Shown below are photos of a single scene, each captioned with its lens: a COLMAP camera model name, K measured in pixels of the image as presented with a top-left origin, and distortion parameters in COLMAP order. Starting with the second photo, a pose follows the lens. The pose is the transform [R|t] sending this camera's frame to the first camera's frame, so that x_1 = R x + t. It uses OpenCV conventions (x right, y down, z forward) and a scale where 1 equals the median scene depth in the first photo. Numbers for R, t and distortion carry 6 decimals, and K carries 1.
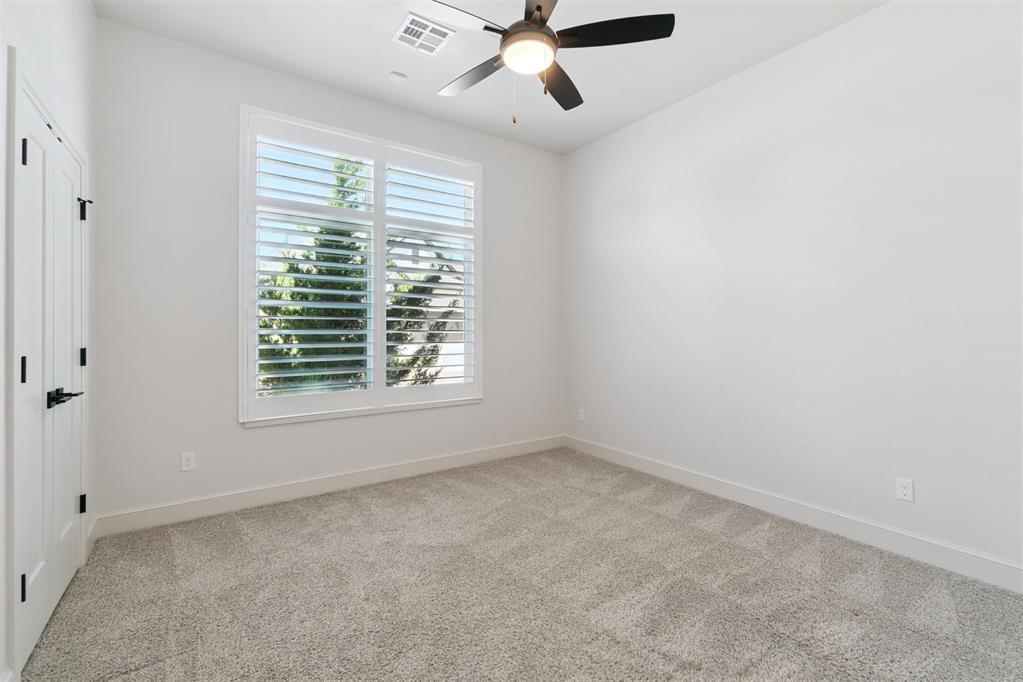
lens RADIAL K [[440.8, 0, 512.2], [0, 440.8, 333.6], [0, 0, 1]] dist [-0.004519, 0.000592]
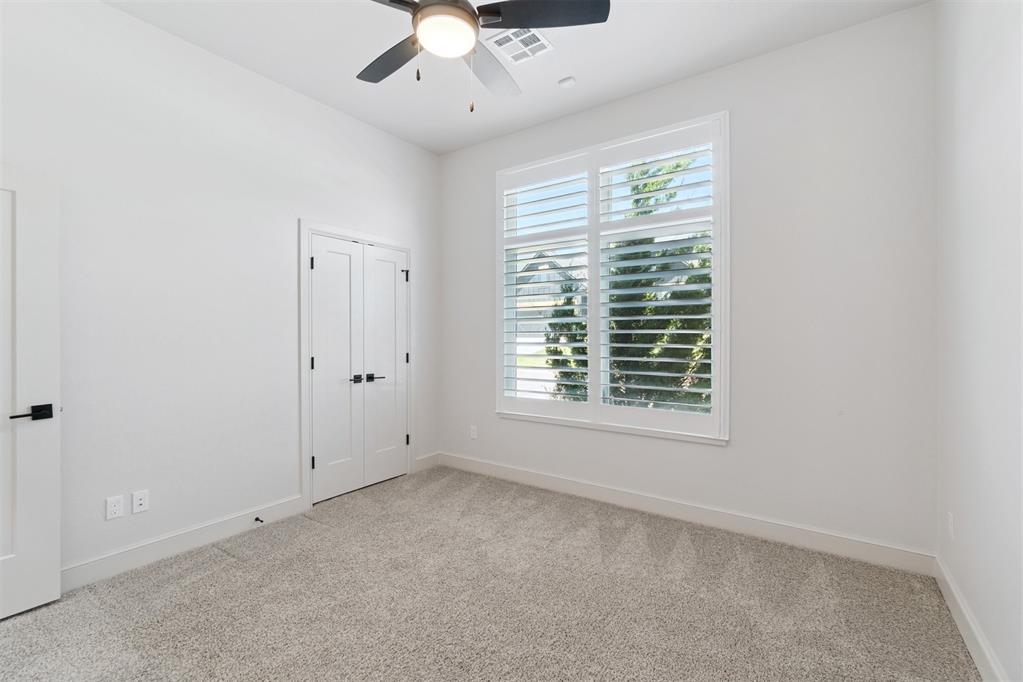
lens RADIAL K [[440.8, 0, 516.9], [0, 440.8, 343.1], [0, 0, 1]] dist [-0.004519, 0.000592]
pose [[0.356182, 0.020031, -0.934202, 0.580199], [-0.002361, 0.999786, 0.020538, -0.030995], [0.934414, -0.005110, 0.356153, 0.524472]]
